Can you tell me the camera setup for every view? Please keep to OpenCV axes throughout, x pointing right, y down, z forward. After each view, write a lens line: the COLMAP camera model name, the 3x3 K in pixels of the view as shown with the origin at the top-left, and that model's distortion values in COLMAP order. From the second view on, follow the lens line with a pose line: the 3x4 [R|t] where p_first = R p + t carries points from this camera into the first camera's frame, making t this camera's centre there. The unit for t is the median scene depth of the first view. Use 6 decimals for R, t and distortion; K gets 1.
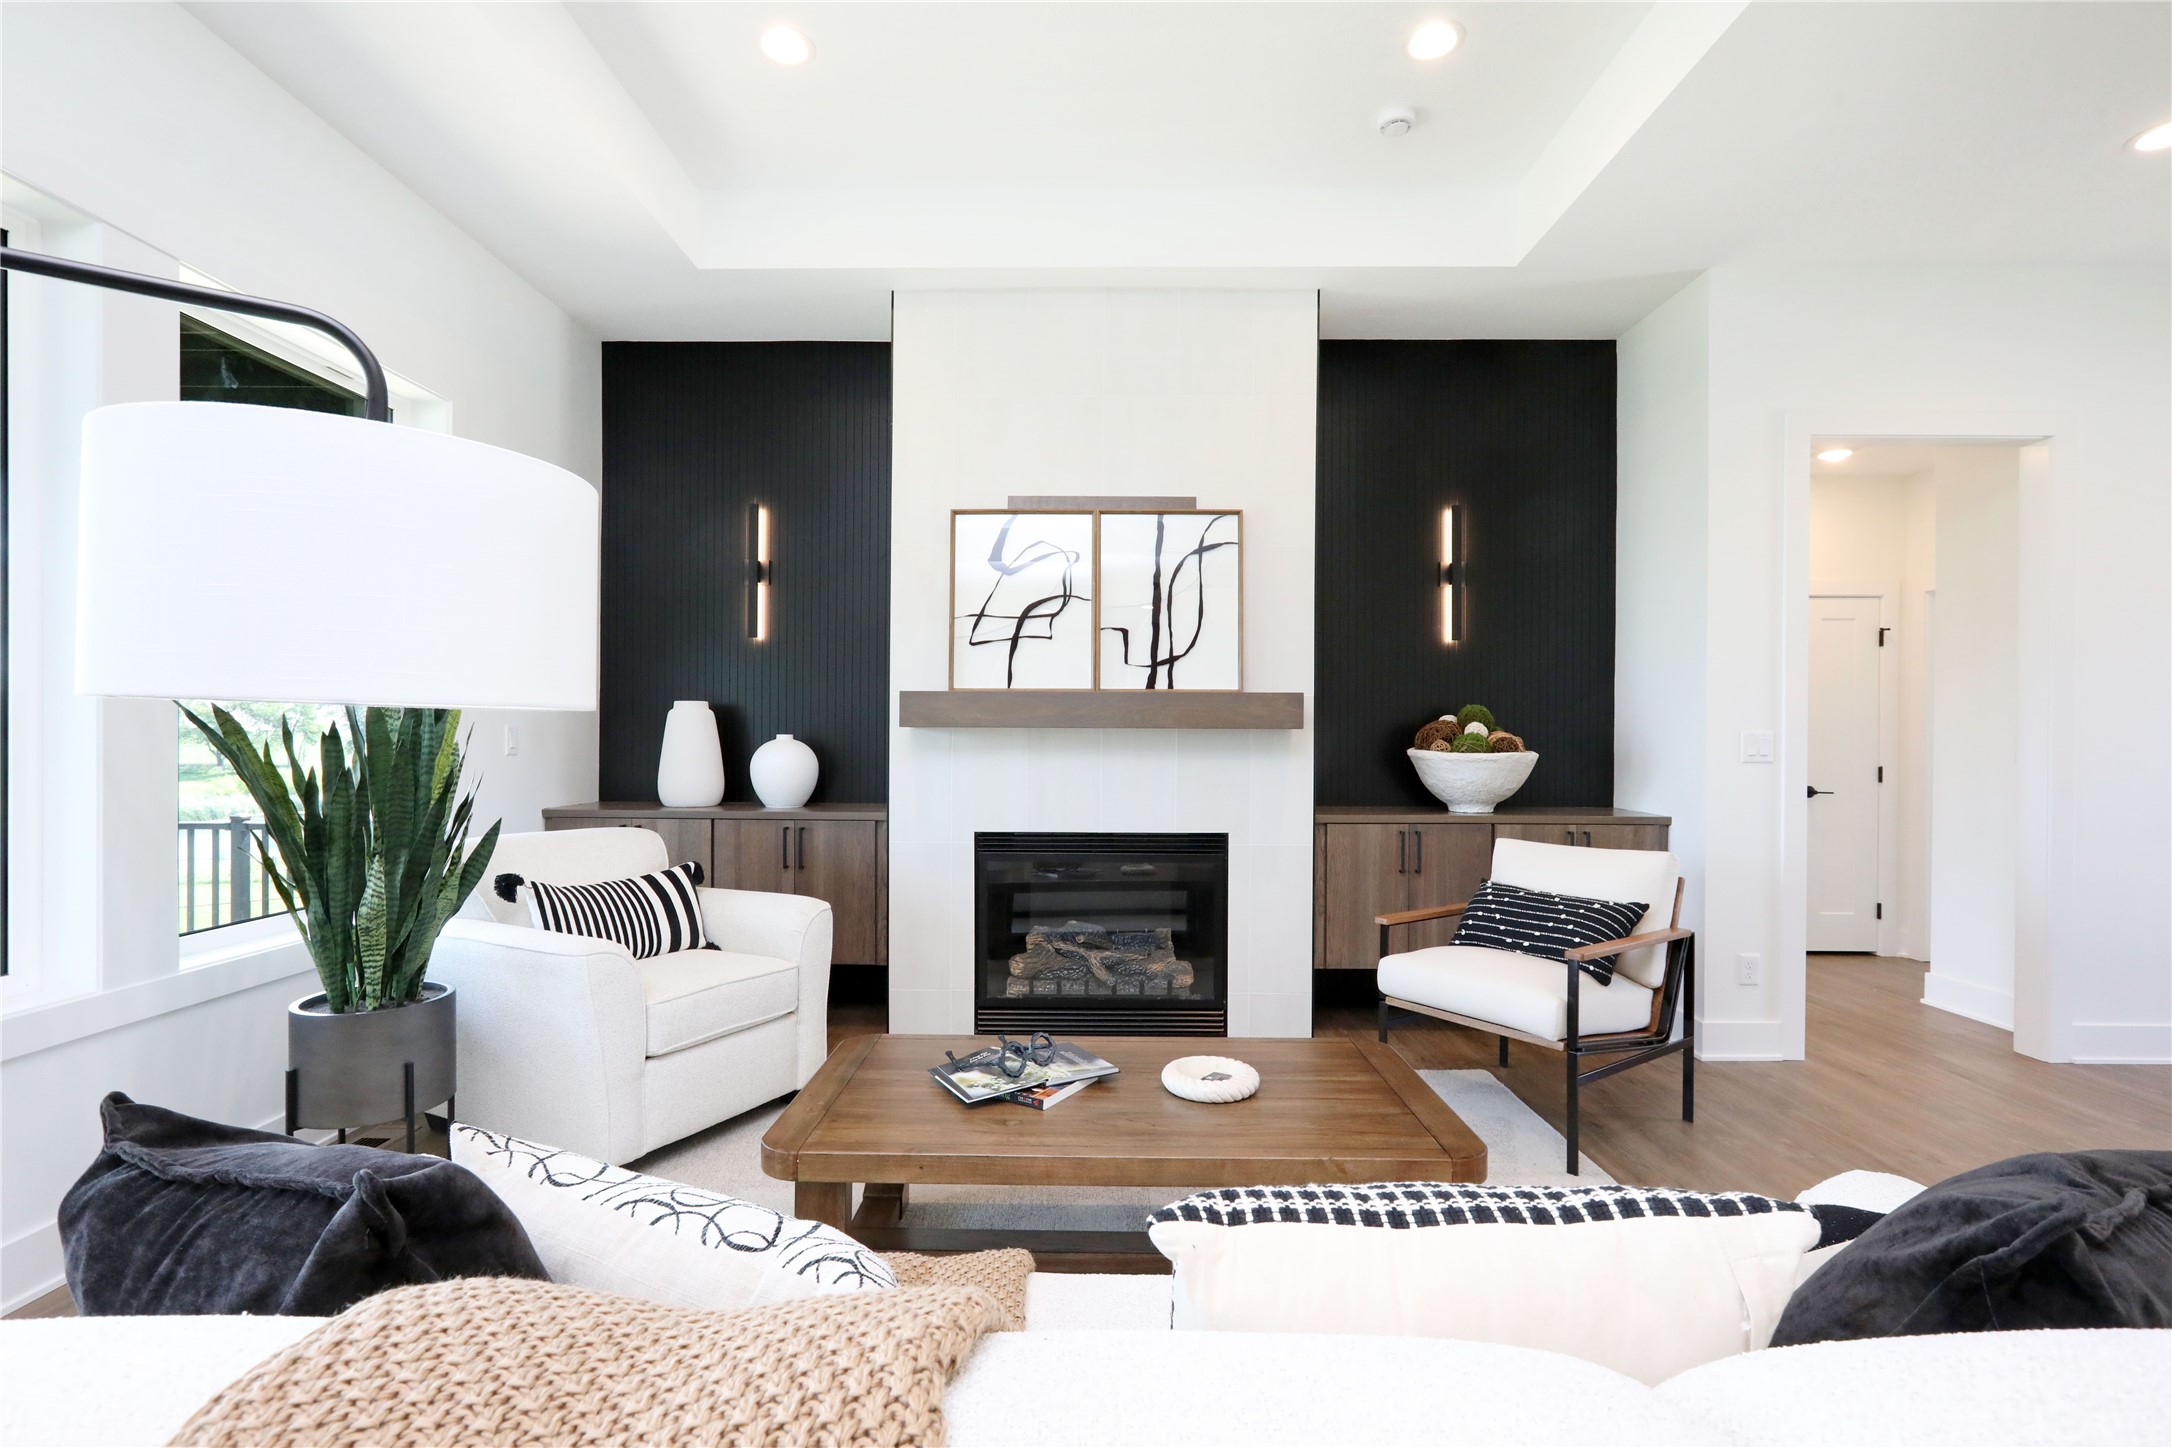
lens RADIAL K [[1000.9, 0, 1091.6], [0, 1000.9, 731.7], [0, 0, 1]] dist [-0.002221, 0.001126]
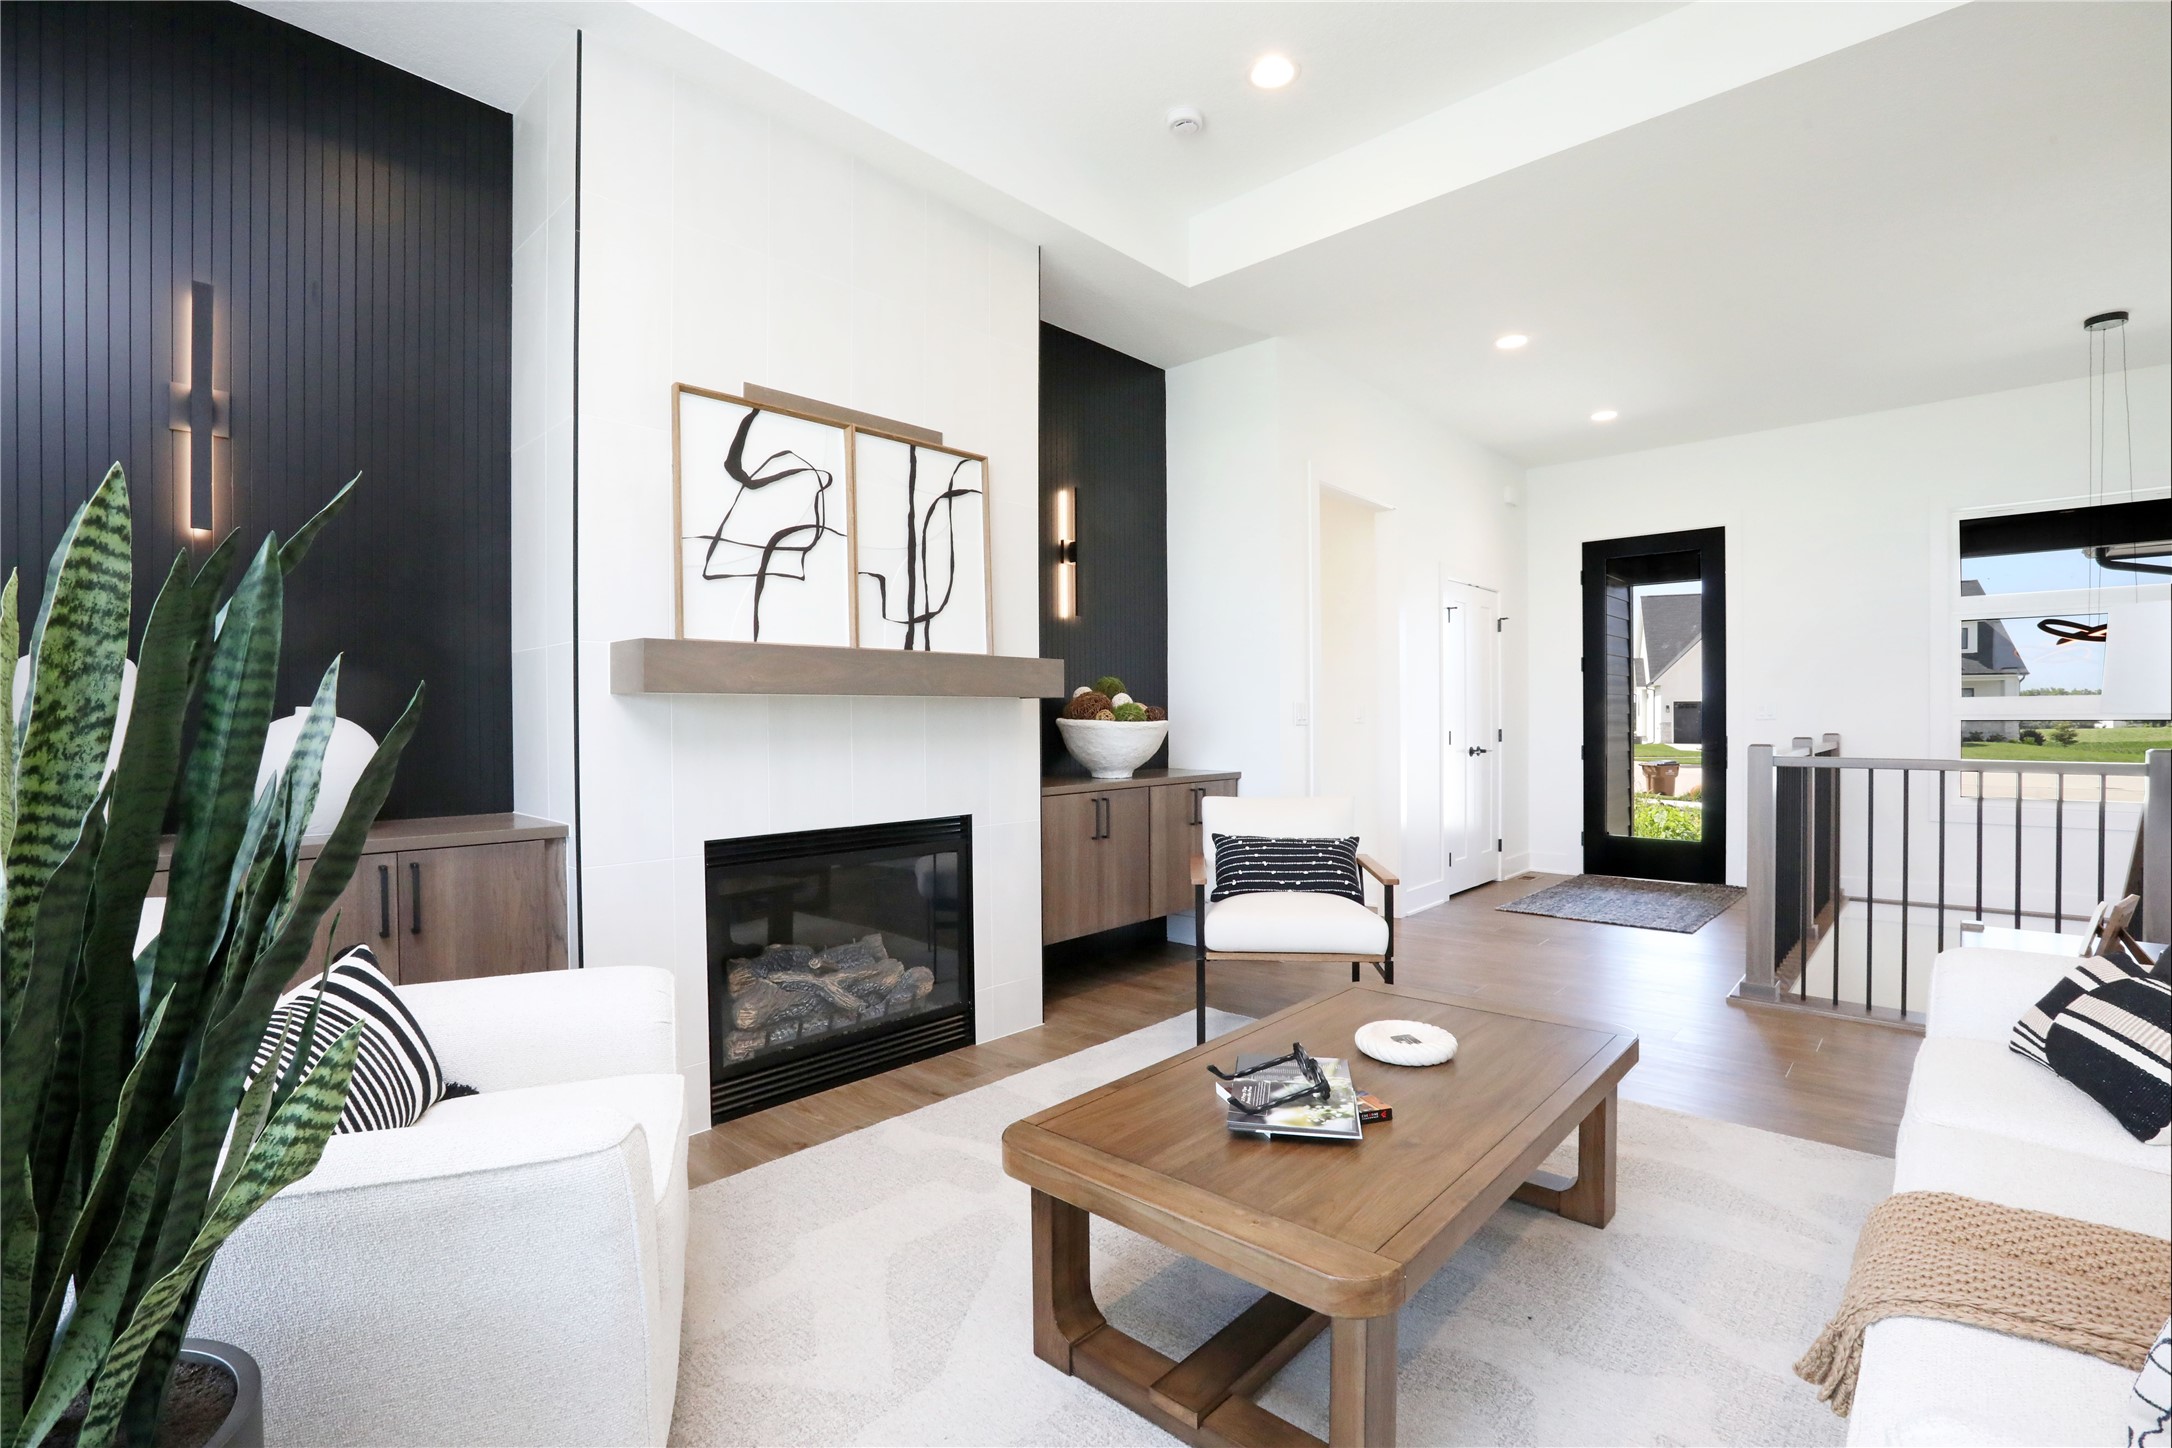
lens RADIAL K [[1000.9, 0, 1085.3], [0, 1000.9, 710.2], [0, 0, 1]] dist [-0.002221, 0.001126]
pose [[0.677969, -0.005817, 0.735067, -0.460022], [0.006923, 0.999975, 0.001529, 0.007896], [-0.735058, 0.004052, 0.677992, 0.317951]]
